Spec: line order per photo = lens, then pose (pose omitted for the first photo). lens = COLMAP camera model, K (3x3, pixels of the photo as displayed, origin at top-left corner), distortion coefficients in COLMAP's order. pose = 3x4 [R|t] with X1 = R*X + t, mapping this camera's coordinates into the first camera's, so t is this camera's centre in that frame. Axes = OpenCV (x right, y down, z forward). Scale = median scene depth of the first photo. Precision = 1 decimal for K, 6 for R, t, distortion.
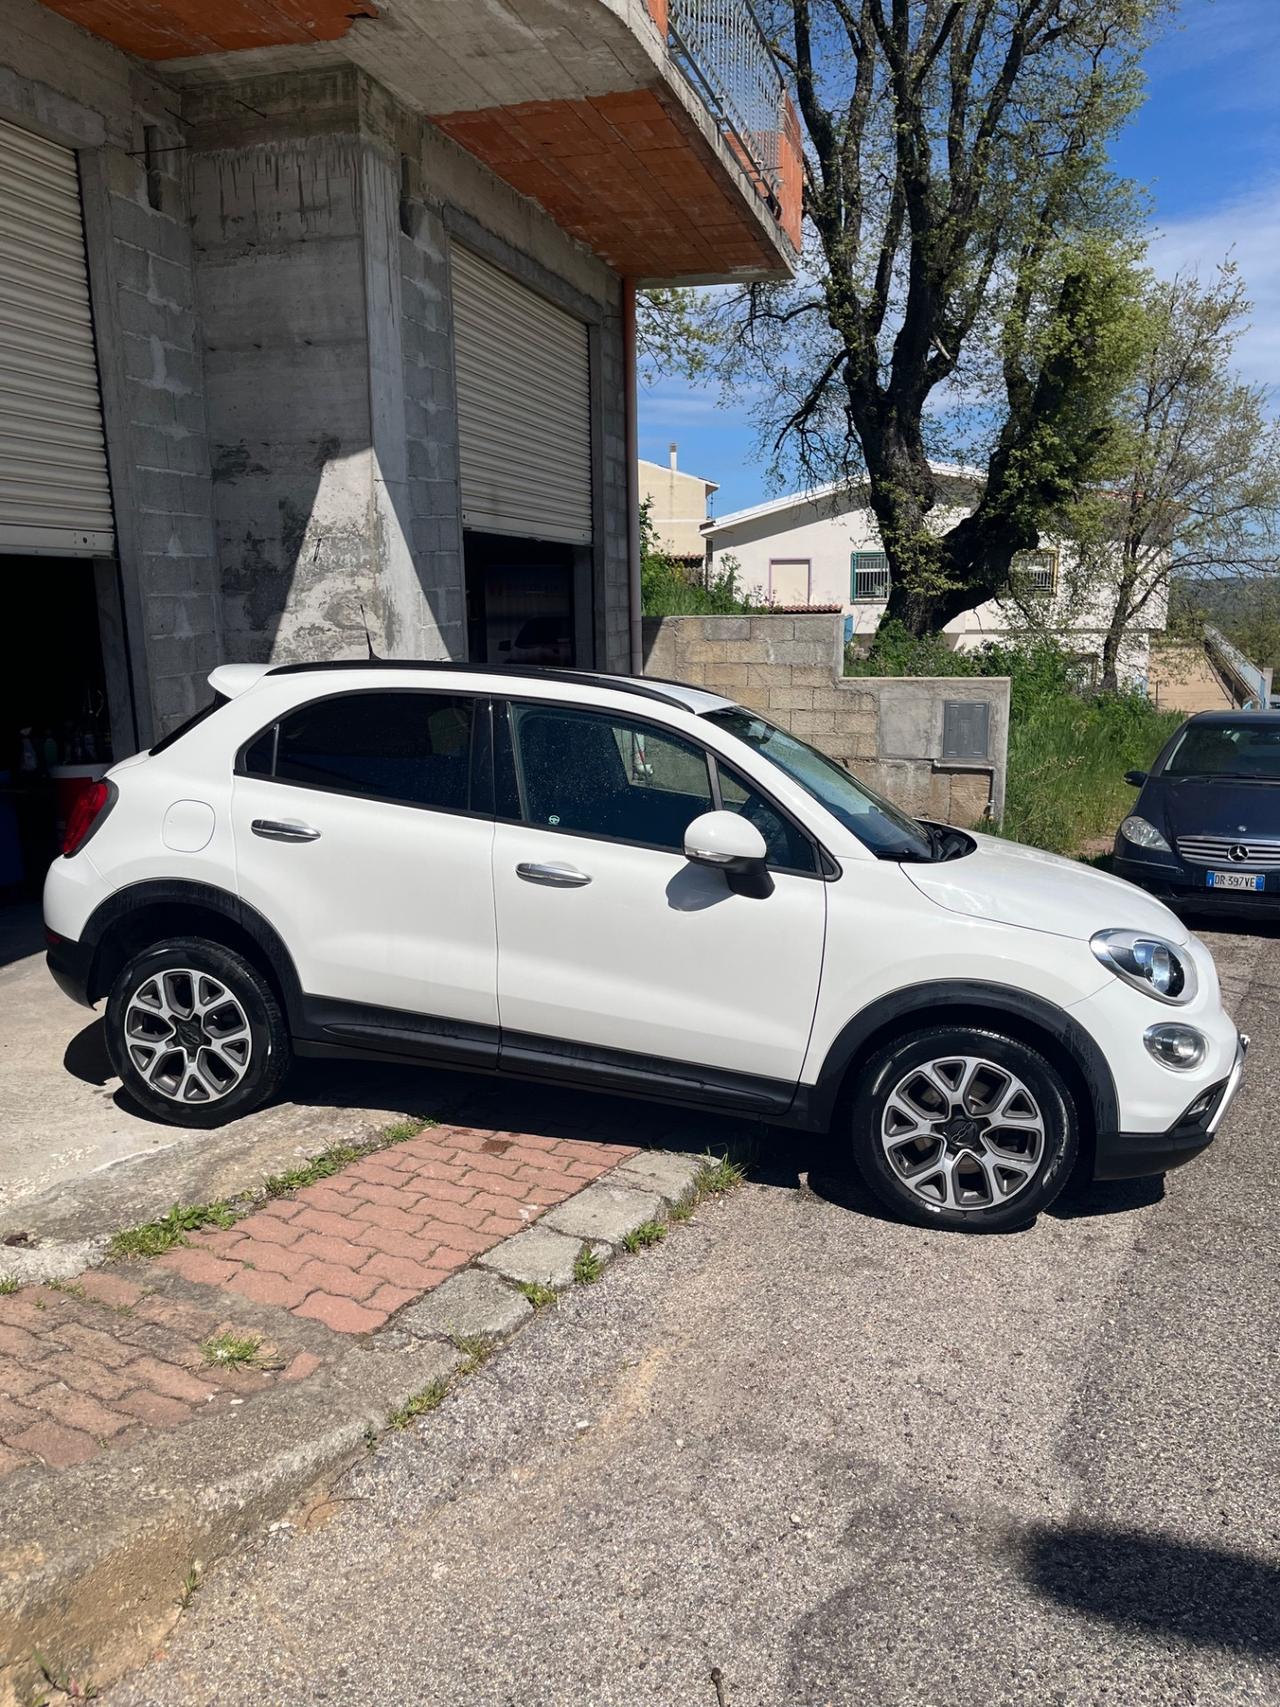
lens RADIAL K [[1272.7, 0, 648.0], [0, 1272.7, 864.7], [0, 0, 1]] dist [0.051363, -0.073831]
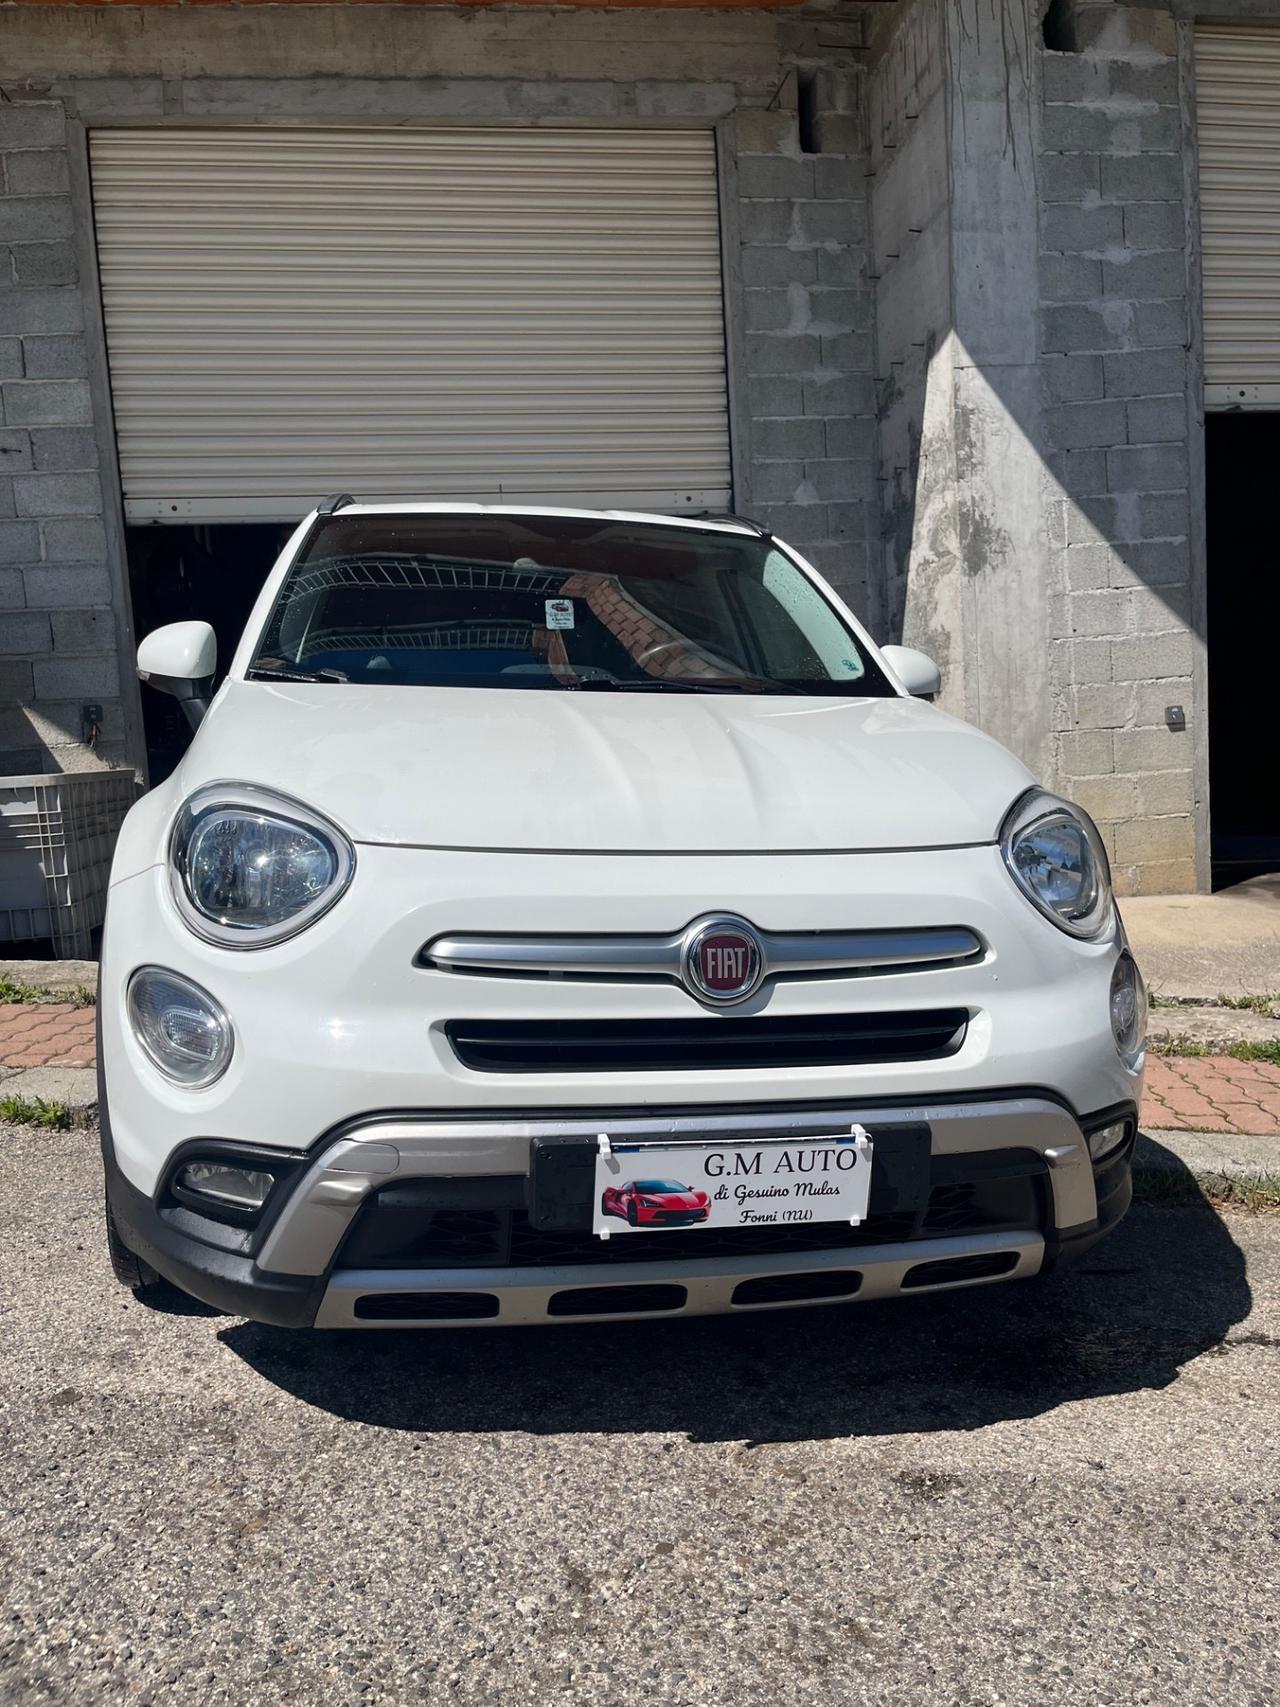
lens RADIAL K [[1289.0, 0, 638.8], [0, 1289.0, 861.3], [0, 0, 1]] dist [0.073099, -0.105140]
pose [[0.390032, 0.073921, -0.917830, 0.527101], [-0.142882, 0.989558, 0.018980, 0.027381], [0.909648, 0.123739, 0.396521, 0.553154]]
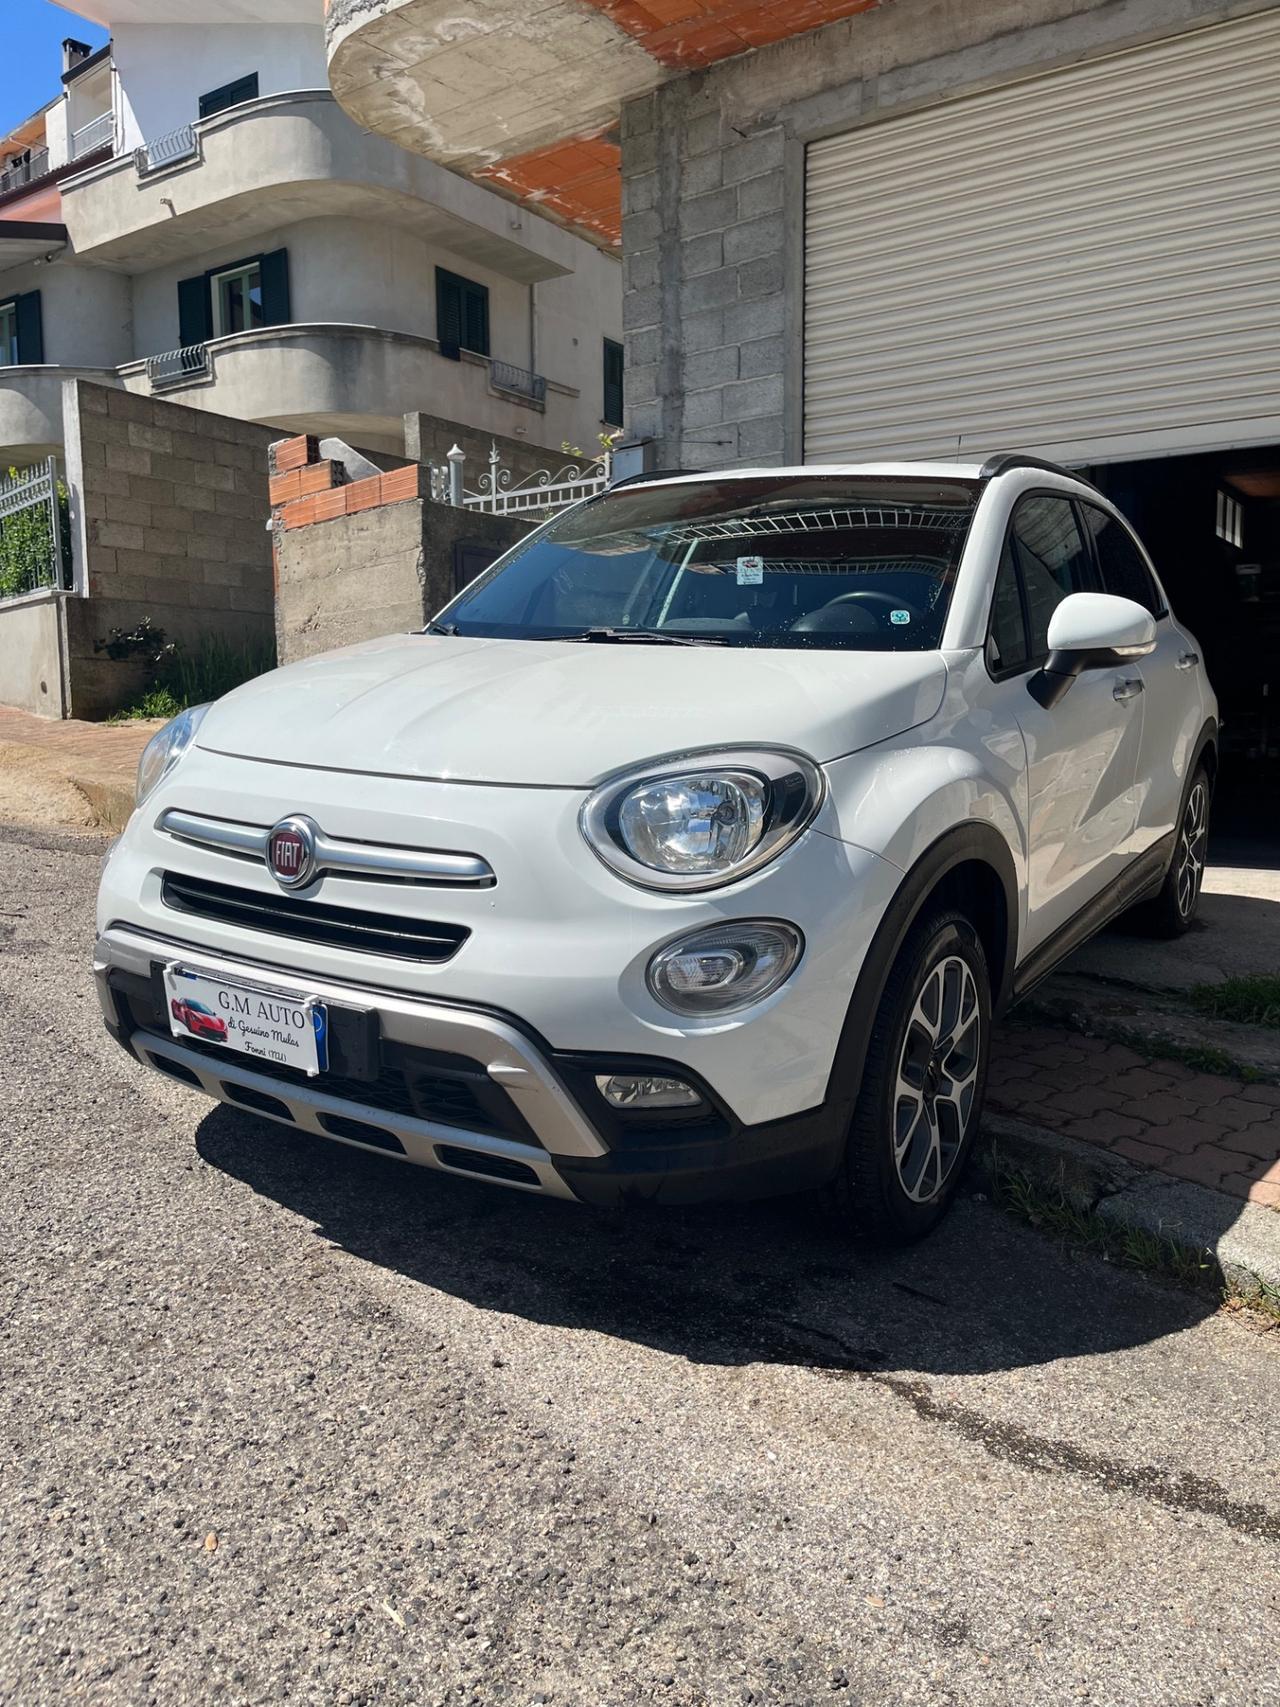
lens RADIAL K [[1289.0, 0, 646.5], [0, 1289.0, 863.8], [0, 0, 1]] dist [0.073099, -0.105140]
pose [[-0.355681, 0.108035, -0.928342, 0.572011], [-0.188237, 0.964661, 0.184382, -0.026184], [0.915455, 0.240330, -0.322775, 0.868332]]
